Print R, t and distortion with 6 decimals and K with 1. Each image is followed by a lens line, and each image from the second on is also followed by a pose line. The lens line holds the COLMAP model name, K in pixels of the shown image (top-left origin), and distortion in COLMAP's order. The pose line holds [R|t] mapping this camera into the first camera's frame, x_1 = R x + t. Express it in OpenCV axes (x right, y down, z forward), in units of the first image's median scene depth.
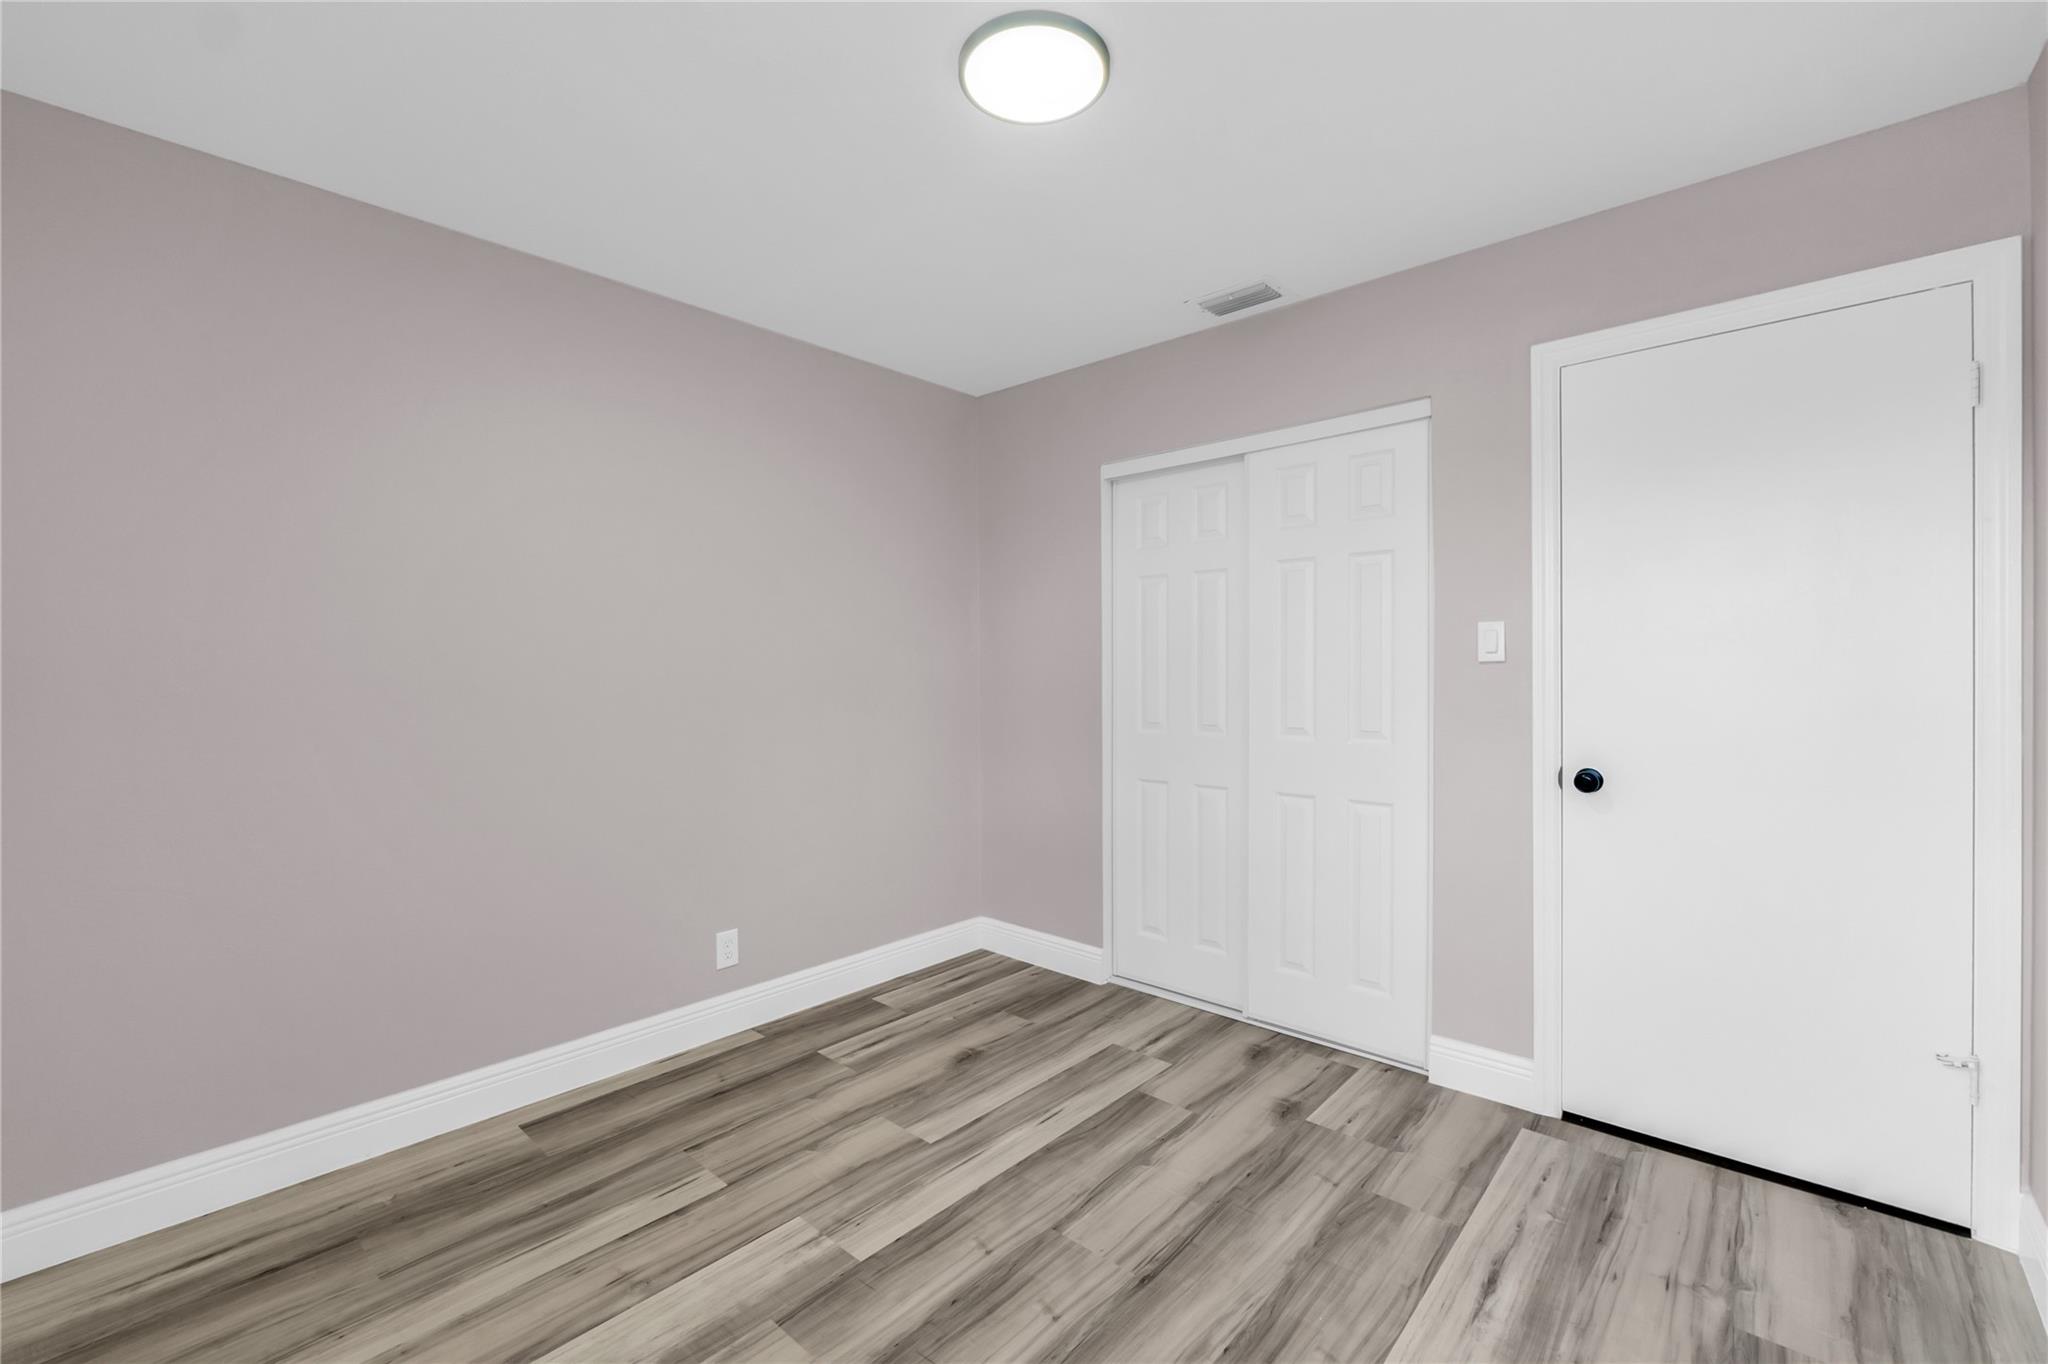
lens RADIAL K [[857.7, 0, 1014.9], [0, 857.7, 685.6], [0, 0, 1]] dist [-0.005114, -0.000192]
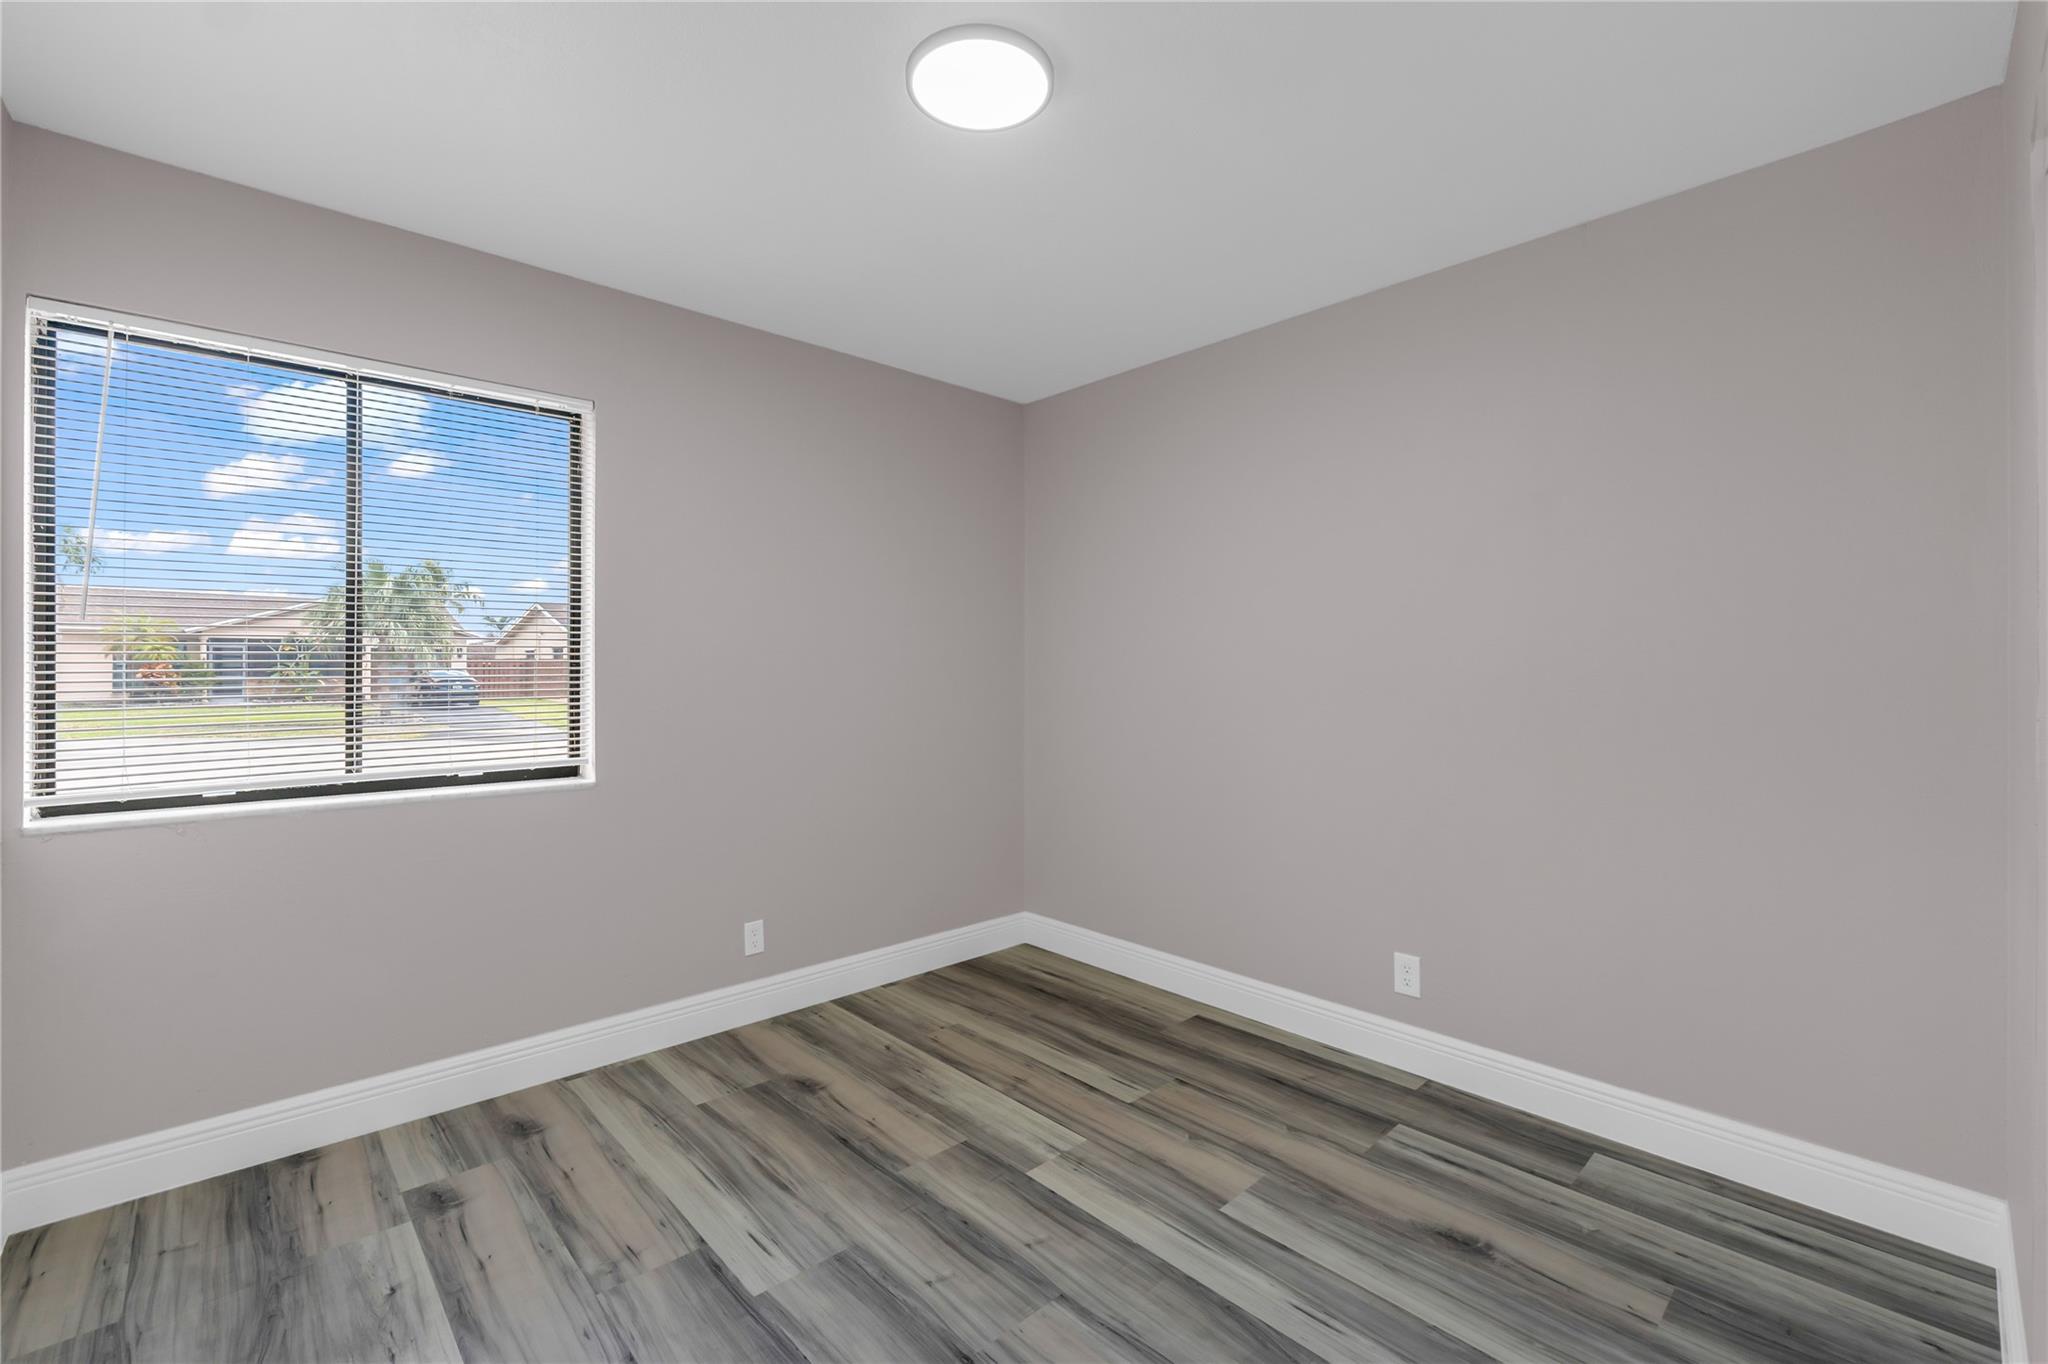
lens RADIAL K [[857.7, 0, 1013.5], [0, 857.7, 676.4], [0, 0, 1]] dist [-0.005114, -0.000192]
pose [[-0.082429, 0.010561, -0.996541, 0.909058], [-0.018514, 0.999755, 0.012126, -0.020709], [0.996425, 0.019449, -0.082214, 0.985267]]
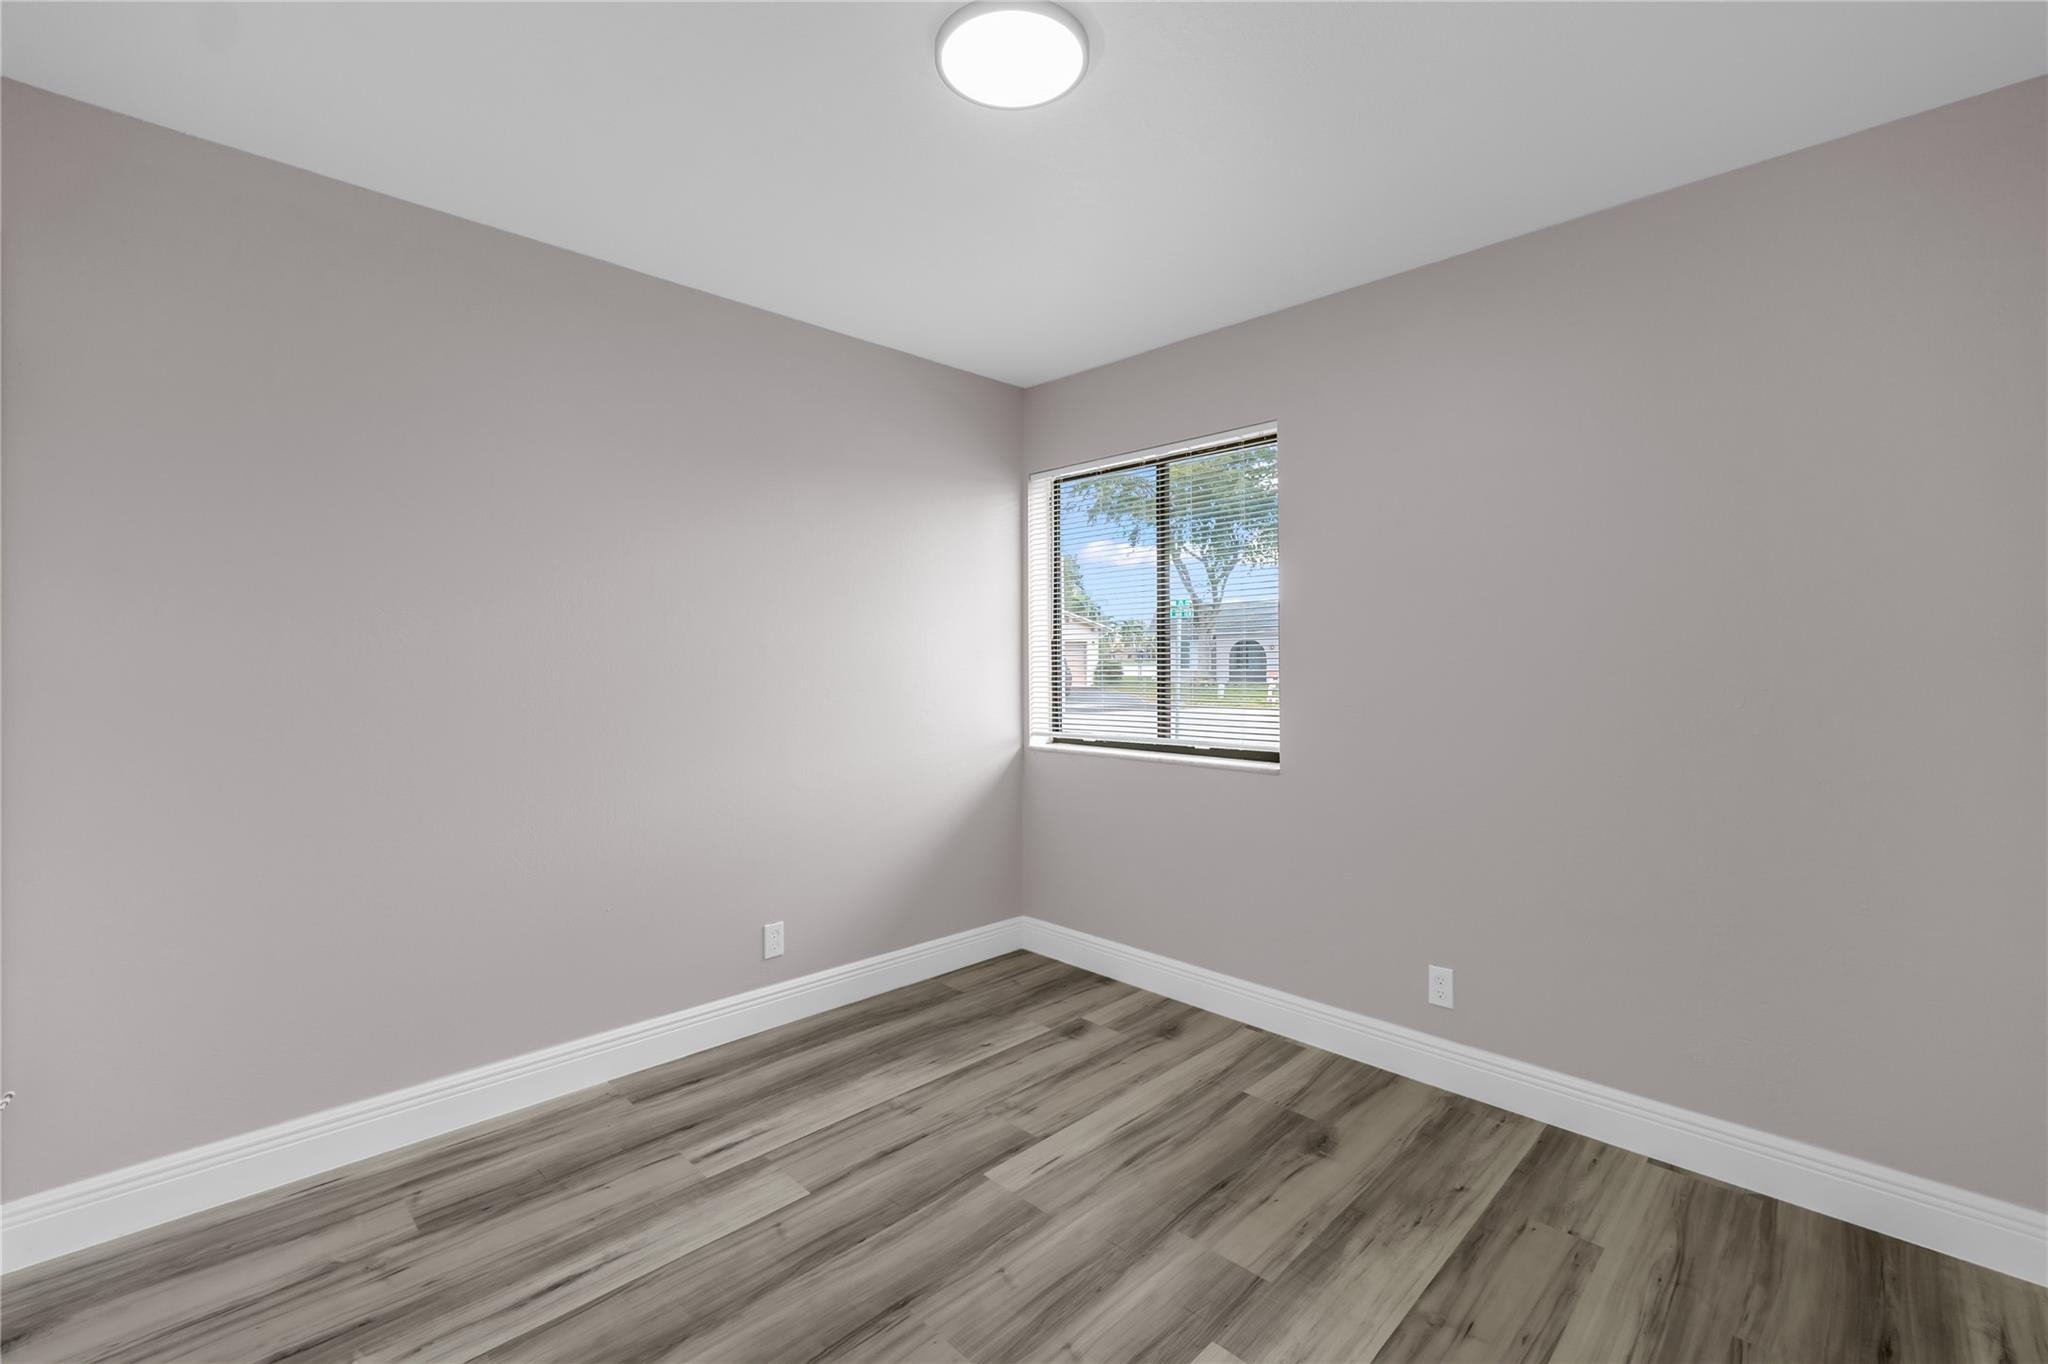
lens RADIAL K [[872.1, 0, 1020.5], [0, 872.1, 681.5], [0, 0, 1]] dist [-0.003579, -0.000226]
pose [[-0.999261, 0.000538, 0.038426, -0.015874], [0.002010, 0.999265, 0.038274, -0.034069], [-0.038377, 0.038323, -0.998528, 1.727580]]
